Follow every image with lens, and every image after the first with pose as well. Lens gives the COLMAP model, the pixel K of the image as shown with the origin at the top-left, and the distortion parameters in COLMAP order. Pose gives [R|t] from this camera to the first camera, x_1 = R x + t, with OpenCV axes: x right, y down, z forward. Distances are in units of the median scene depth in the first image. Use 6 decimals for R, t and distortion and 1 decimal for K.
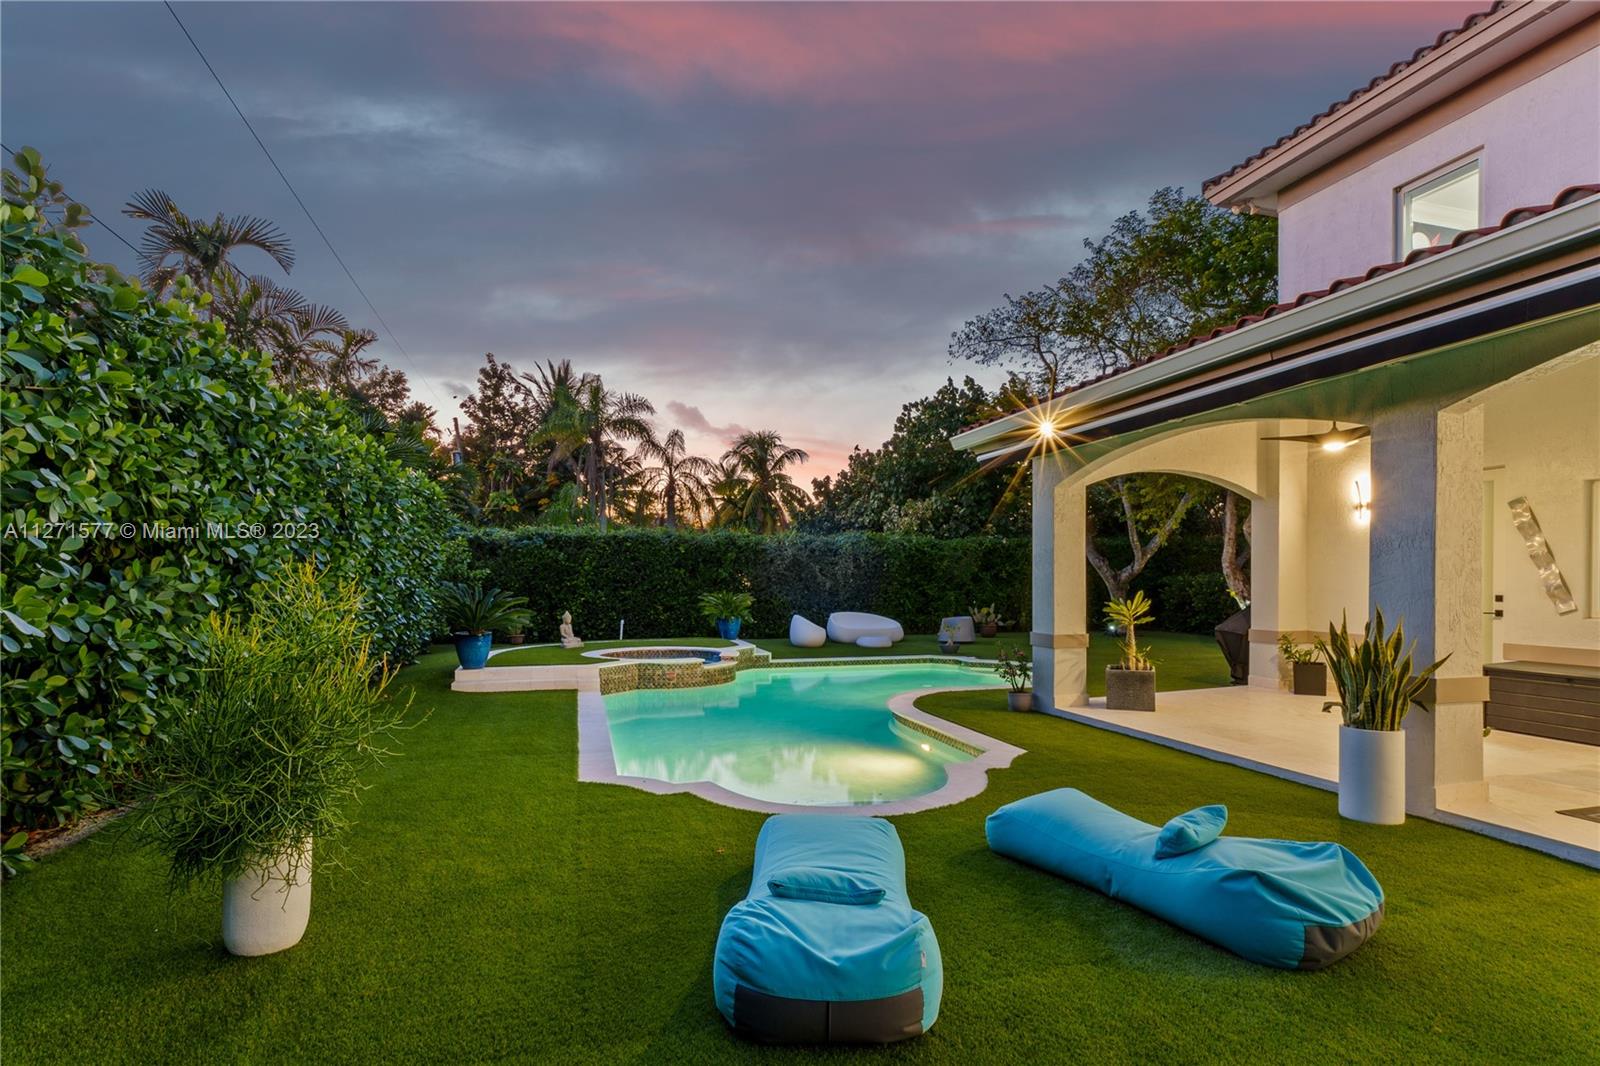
lens RADIAL K [[762.5, 0, 802.7], [0, 762.5, 592.5], [0, 0, 1]] dist [0.020186, 0.000005]
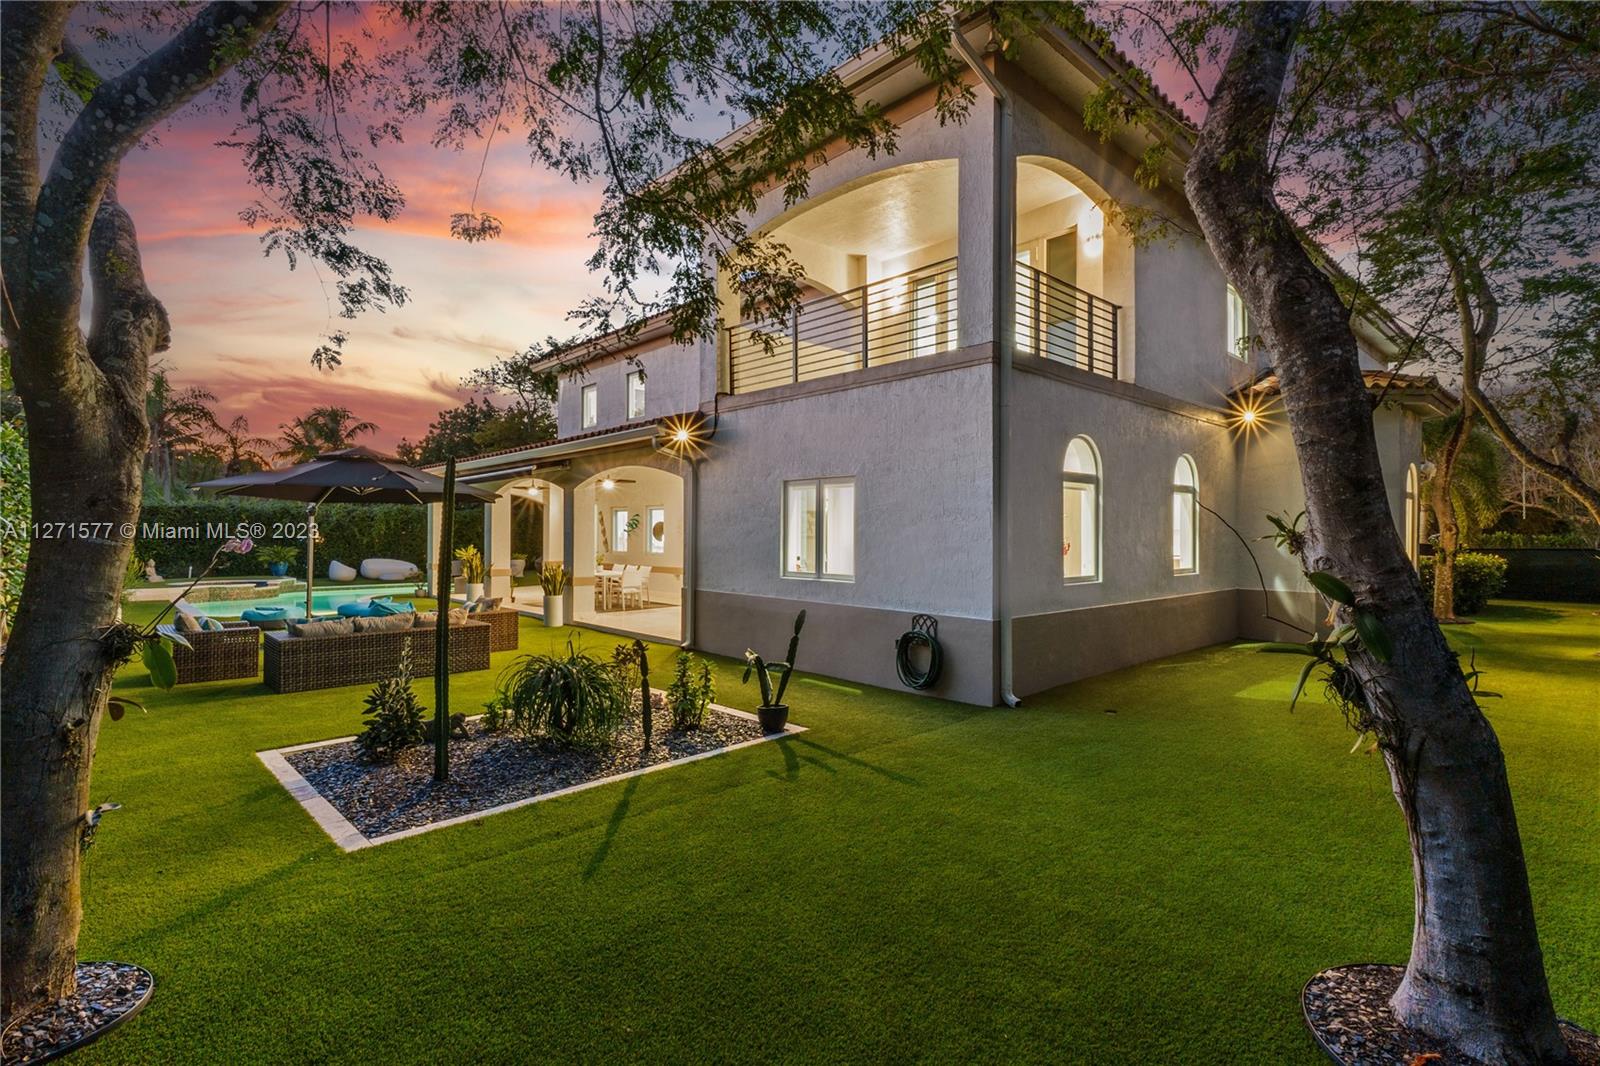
lens RADIAL K [[745.2, 0, 800.0], [0, 745.2, 533.0], [0, 0, 1]] dist [-0.001150, -0.000494]
pose [[0.889074, 0.002375, 0.457758, 0.122461], [0.004400, 0.999896, -0.013735, -0.001418], [-0.457743, 0.014226, 0.888971, -0.674292]]
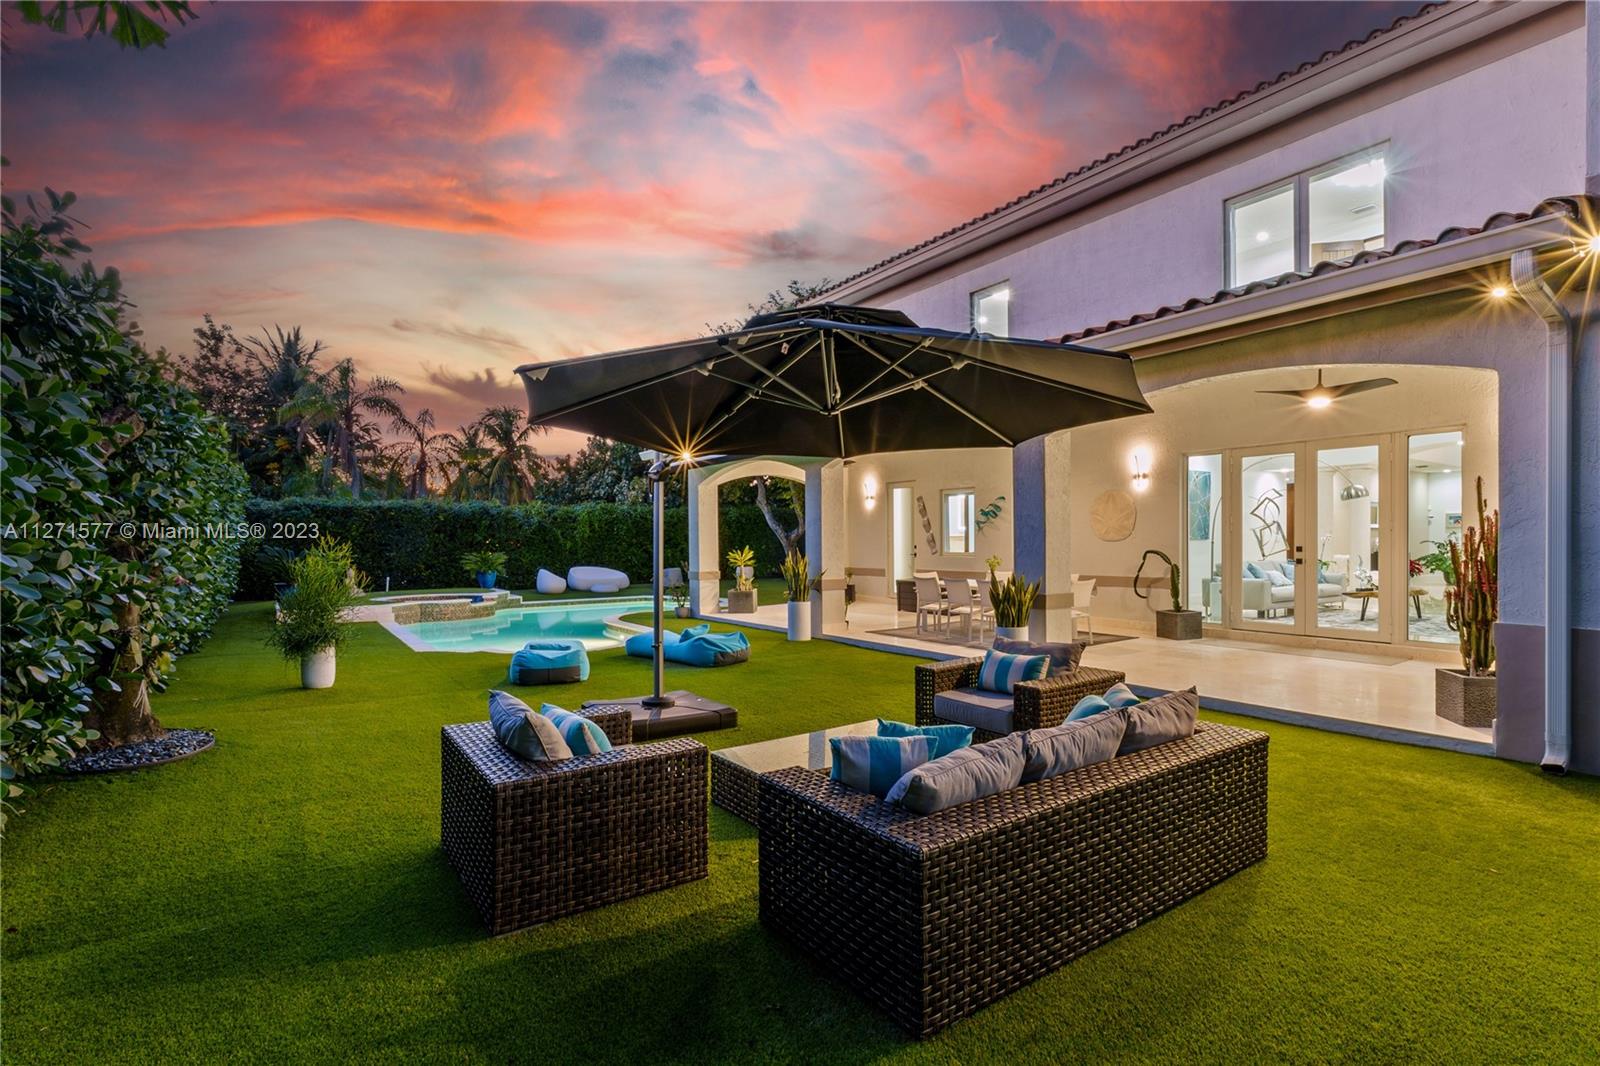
lens RADIAL K [[747.2, 0, 799.2], [0, 747.2, 551.6], [0, 0, 1]] dist [0.000148, -0.000121]
pose [[0.948924, -0.015219, 0.315136, 0.005695], [0.015802, 0.999875, 0.000705, 0.005142], [-0.315107, 0.004311, 0.949046, -0.288924]]
